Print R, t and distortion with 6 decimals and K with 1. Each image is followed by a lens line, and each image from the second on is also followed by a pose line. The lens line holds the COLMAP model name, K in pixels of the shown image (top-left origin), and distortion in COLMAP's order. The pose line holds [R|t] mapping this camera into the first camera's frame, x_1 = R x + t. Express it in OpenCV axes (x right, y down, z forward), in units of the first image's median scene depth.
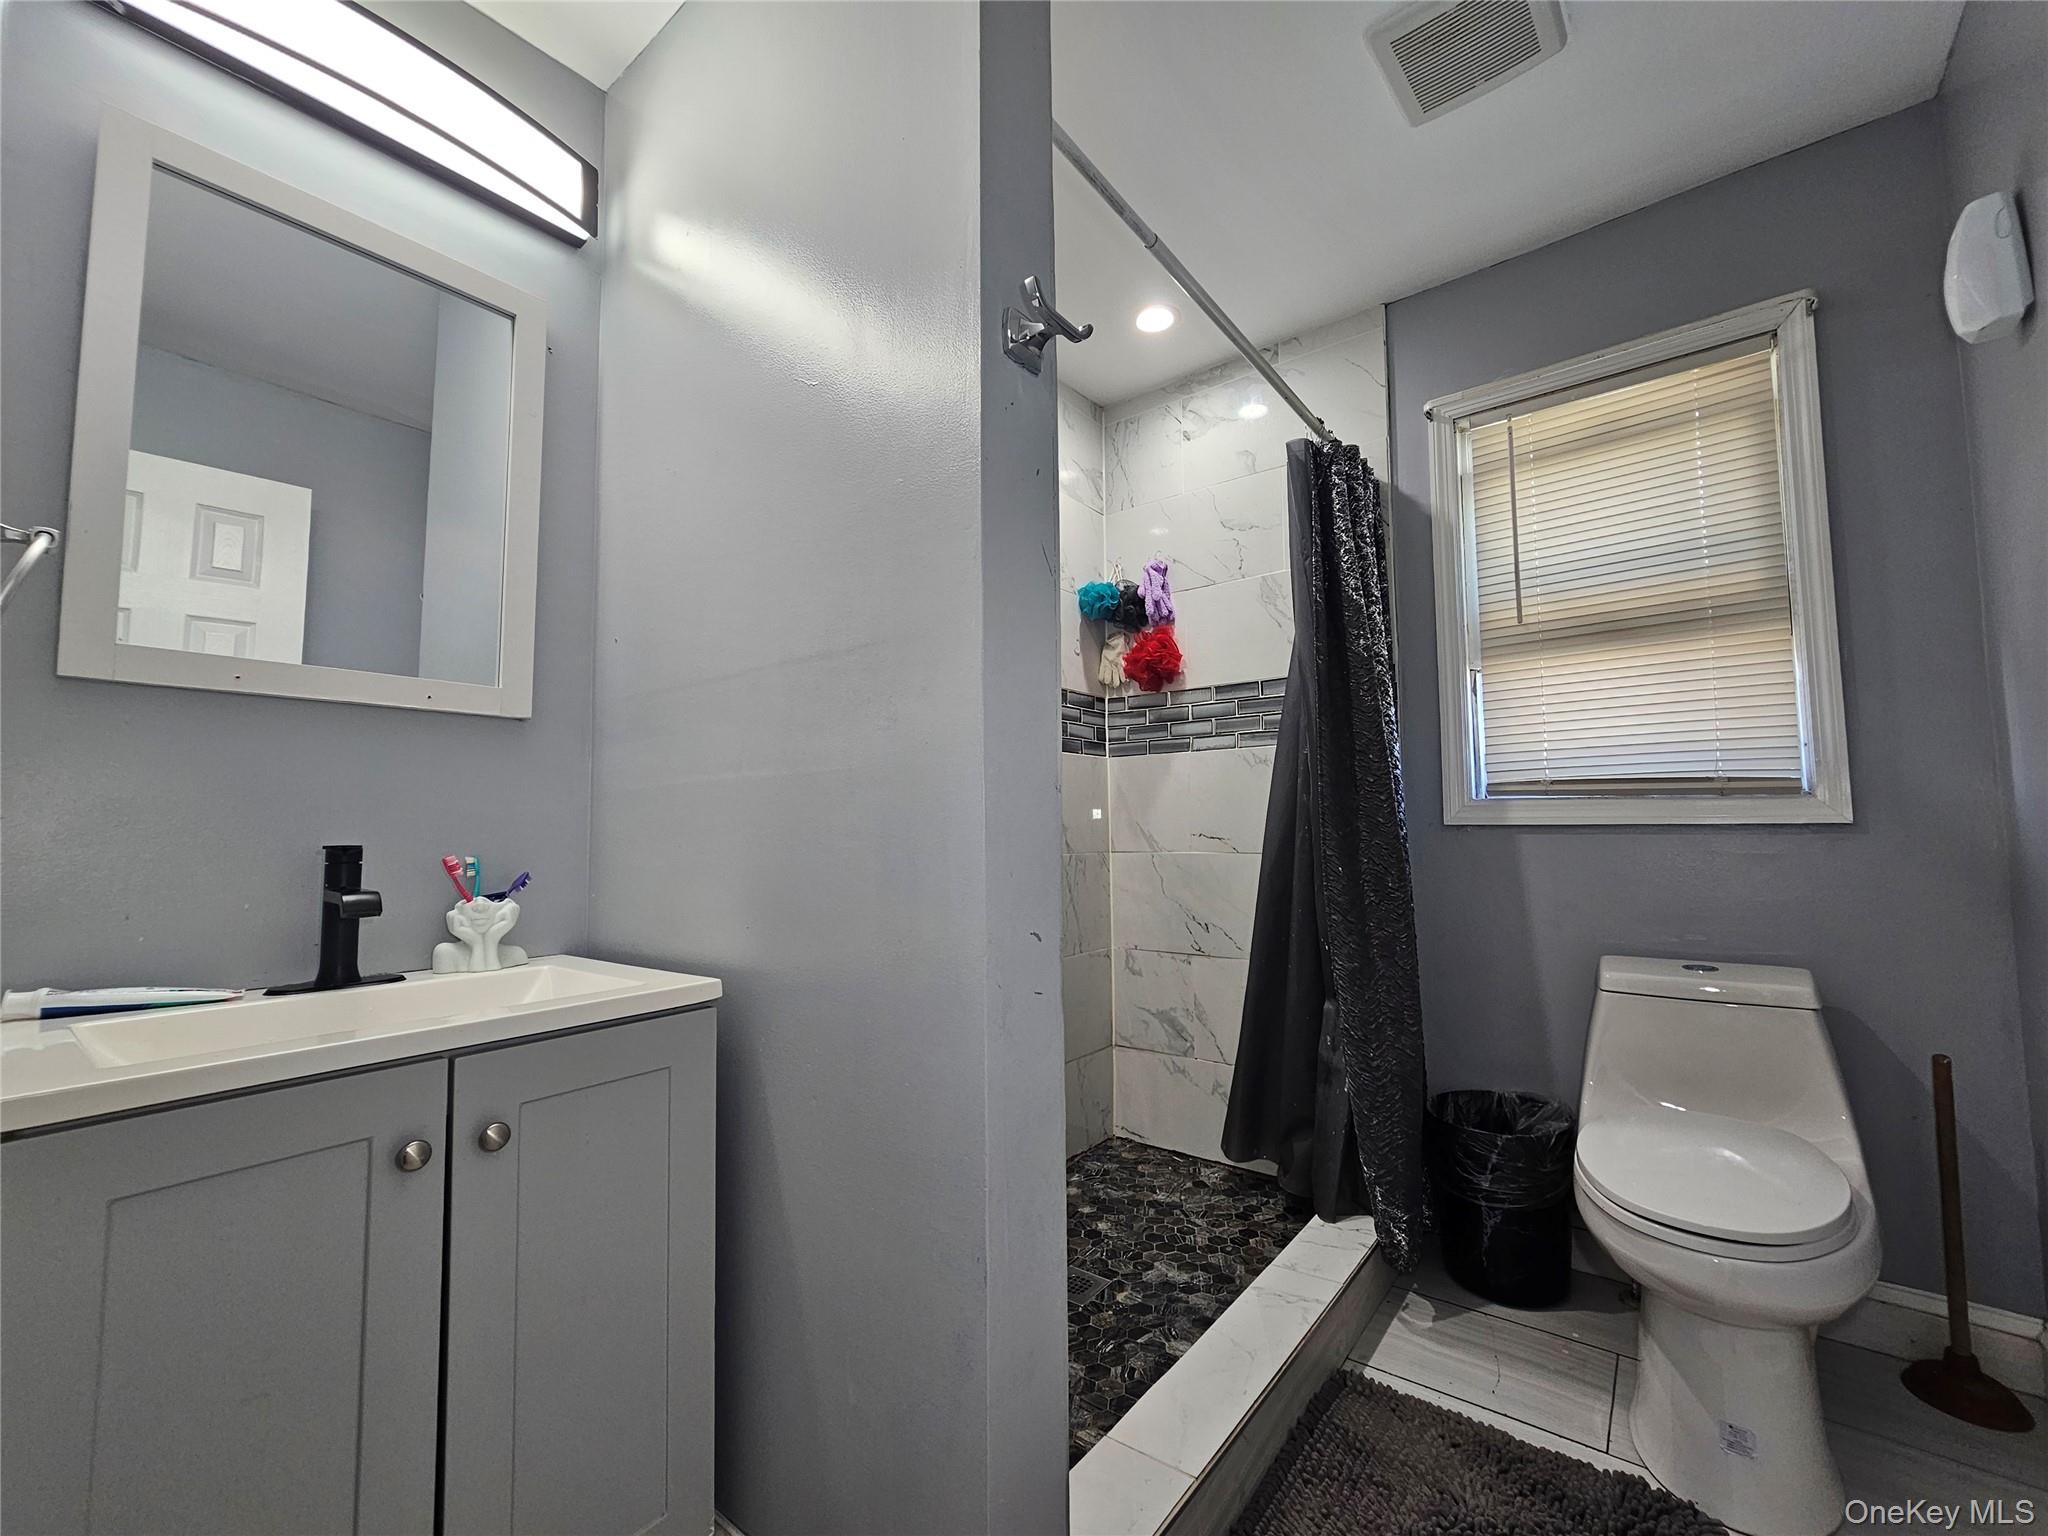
lens RADIAL K [[840.5, 0, 1030.8], [0, 840.5, 766.0], [0, 0, 1]] dist [-0.001884, 0.001232]
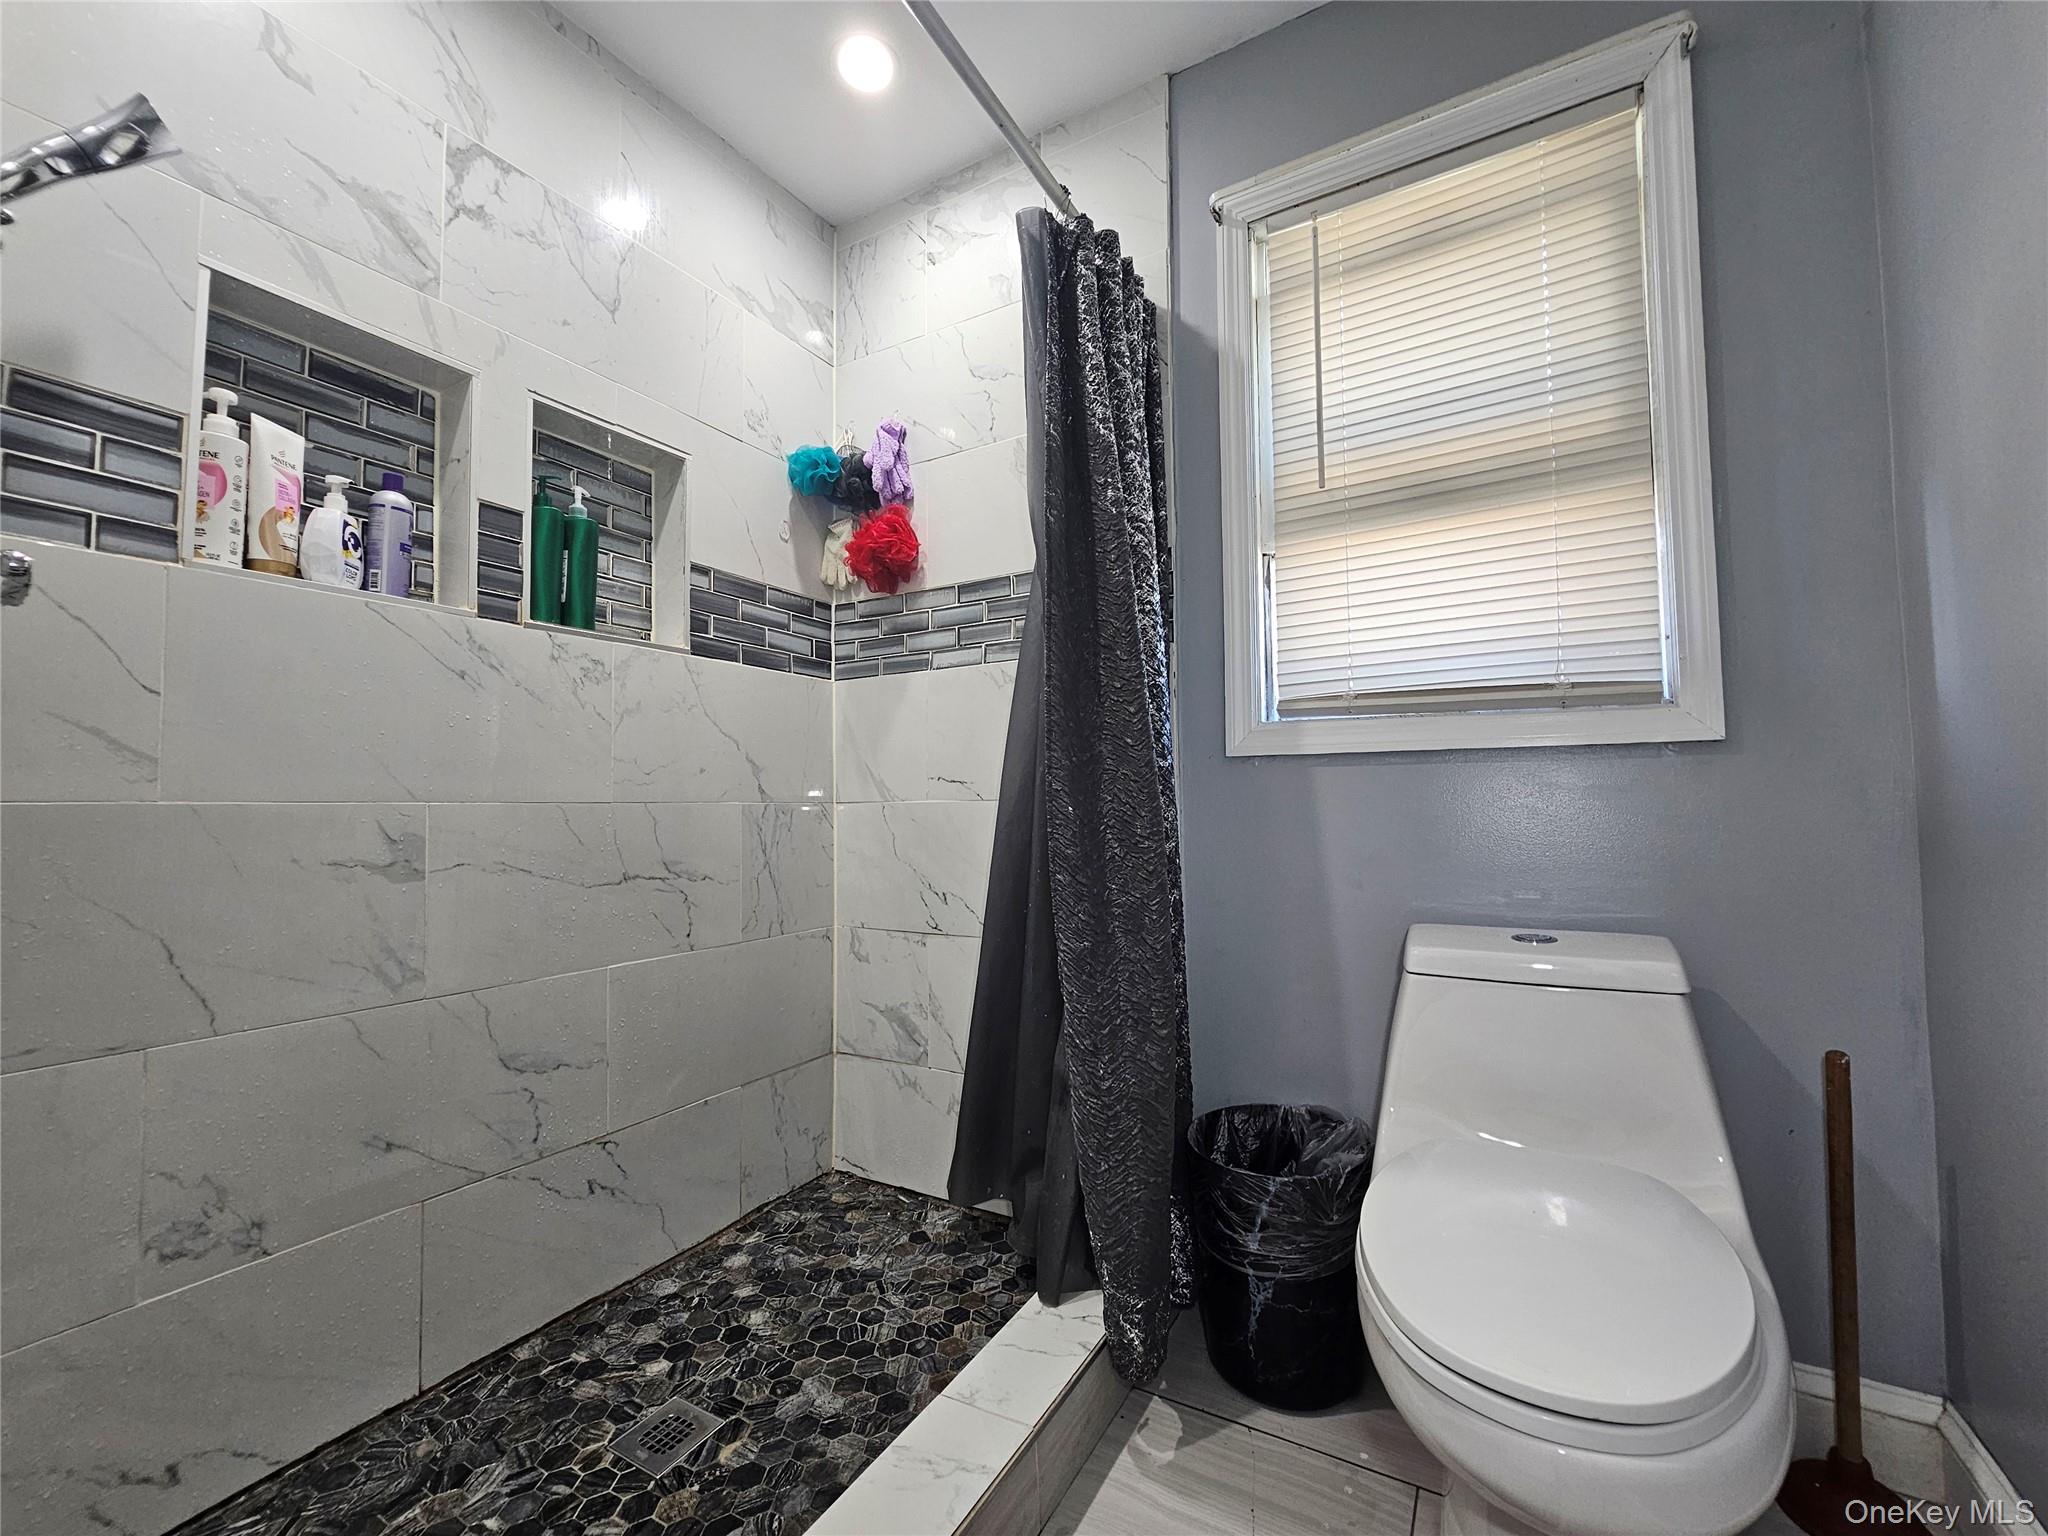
lens RADIAL K [[840.5, 0, 1022.4], [0, 840.5, 762.6], [0, 0, 1]] dist [-0.001884, 0.001232]
pose [[0.990635, 0.005733, 0.136414, 0.242089], [-0.008608, 0.999753, 0.020494, 0.072255], [-0.136262, -0.021476, 0.990440, 0.321400]]
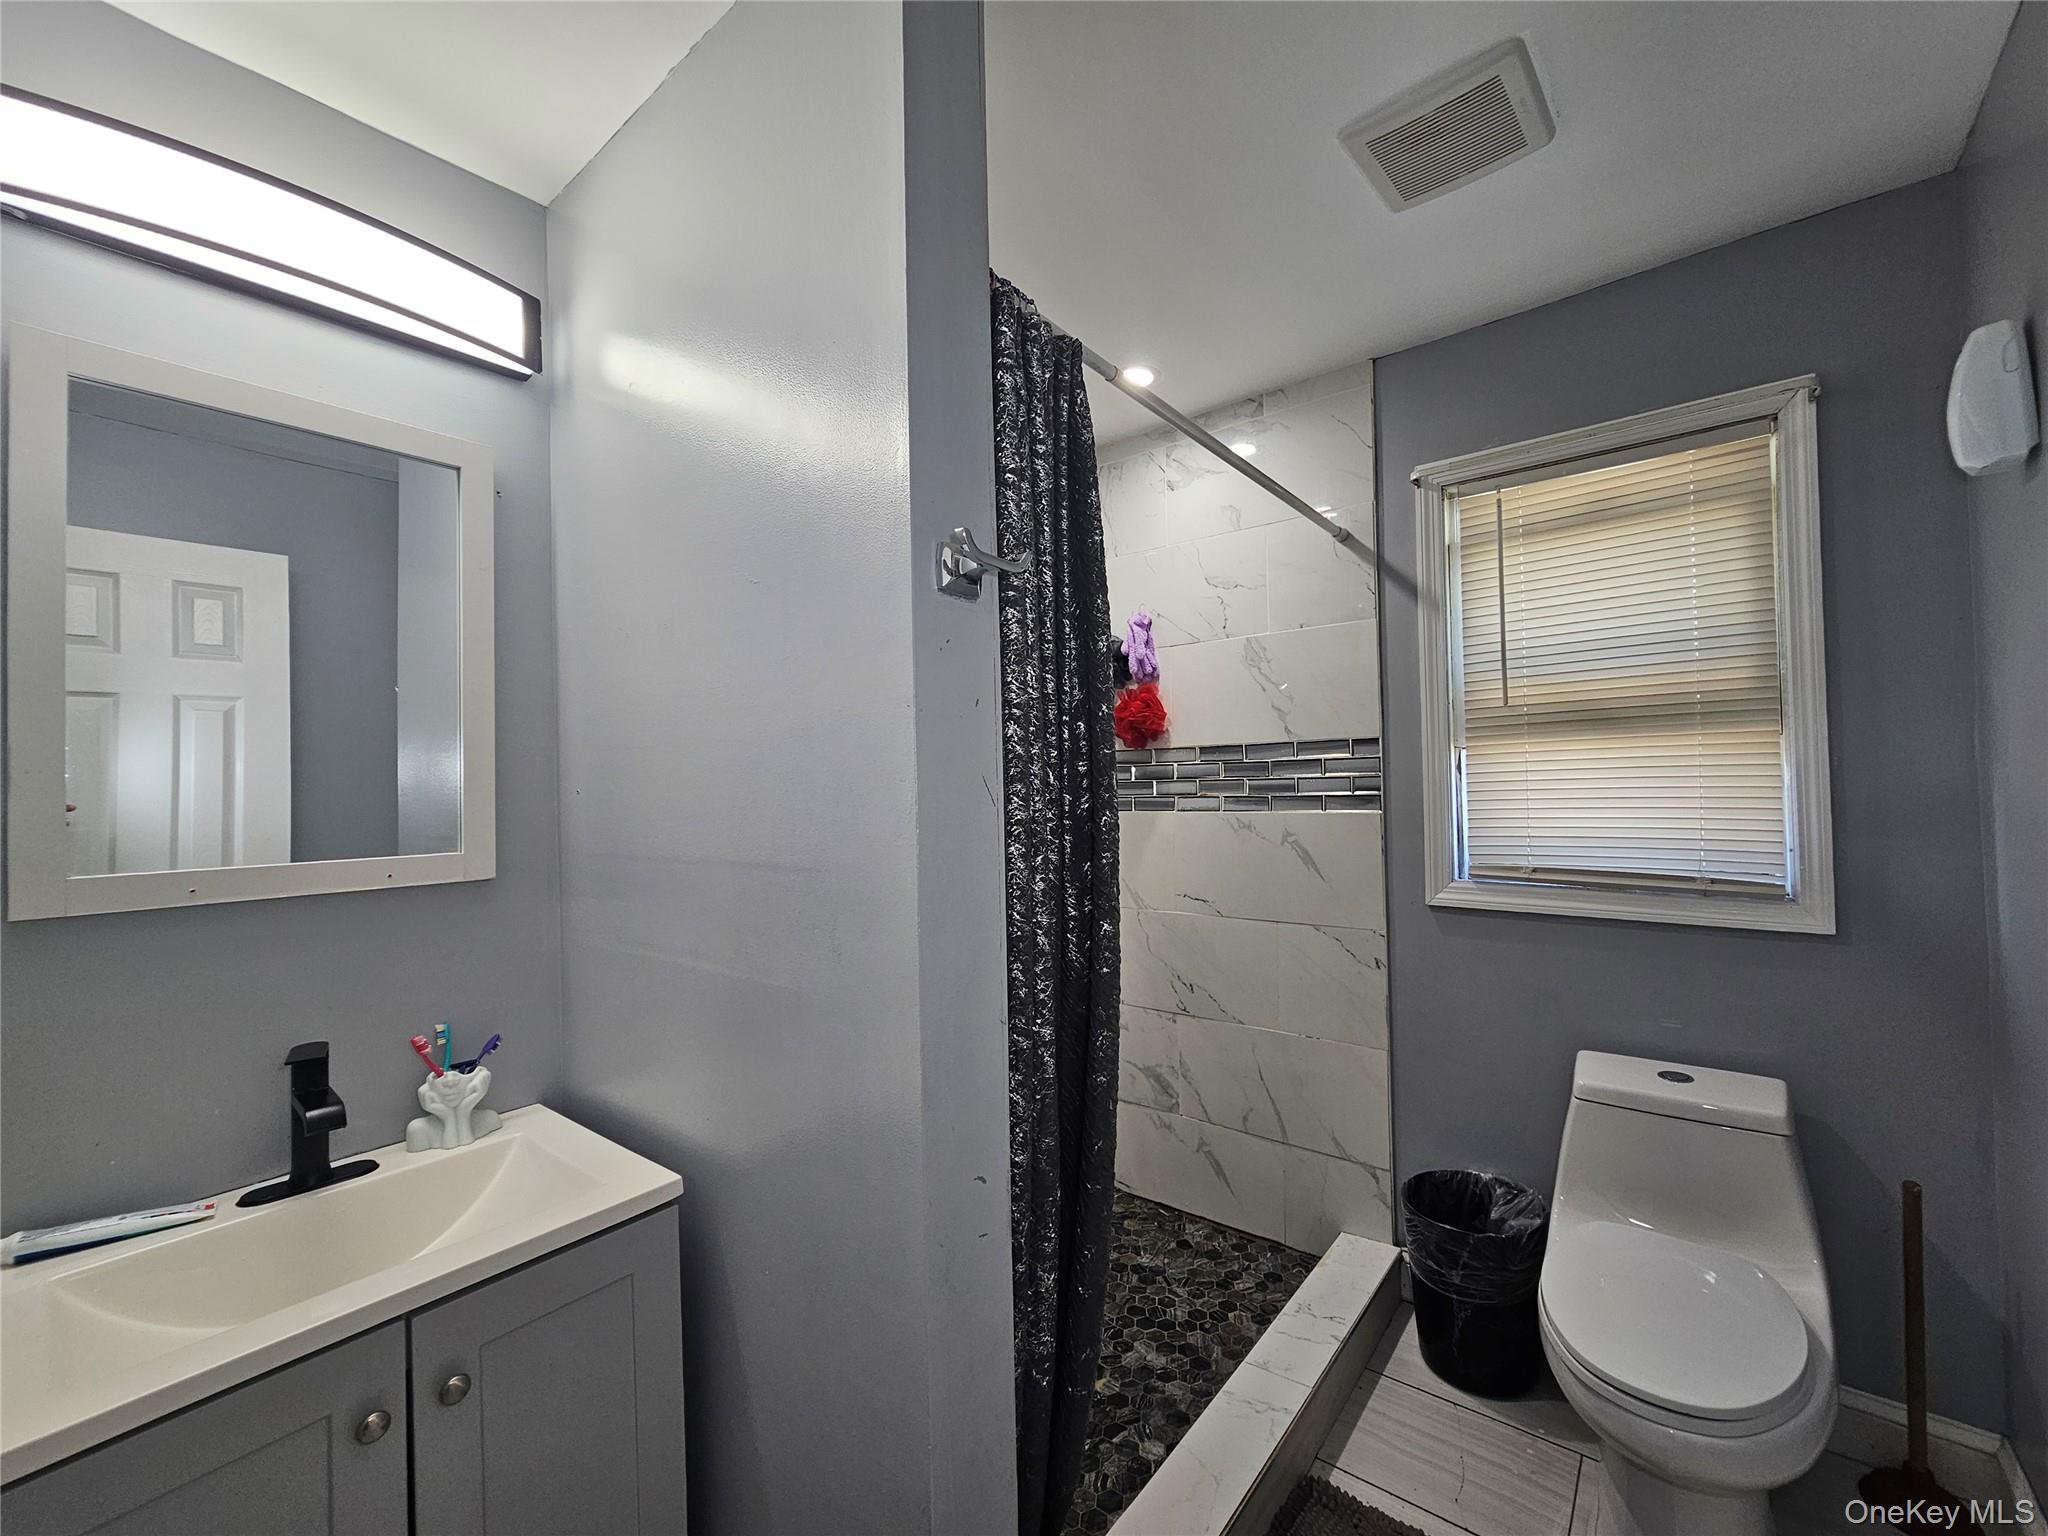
lens RADIAL K [[840.5, 0, 1027.4], [0, 840.5, 765.8], [0, 0, 1]] dist [-0.001884, 0.001232]
pose [[0.999789, -0.013112, -0.015791, 0.044800], [0.013959, 0.998398, 0.054829, -0.182191], [0.015047, -0.055038, 0.998371, 0.011580]]
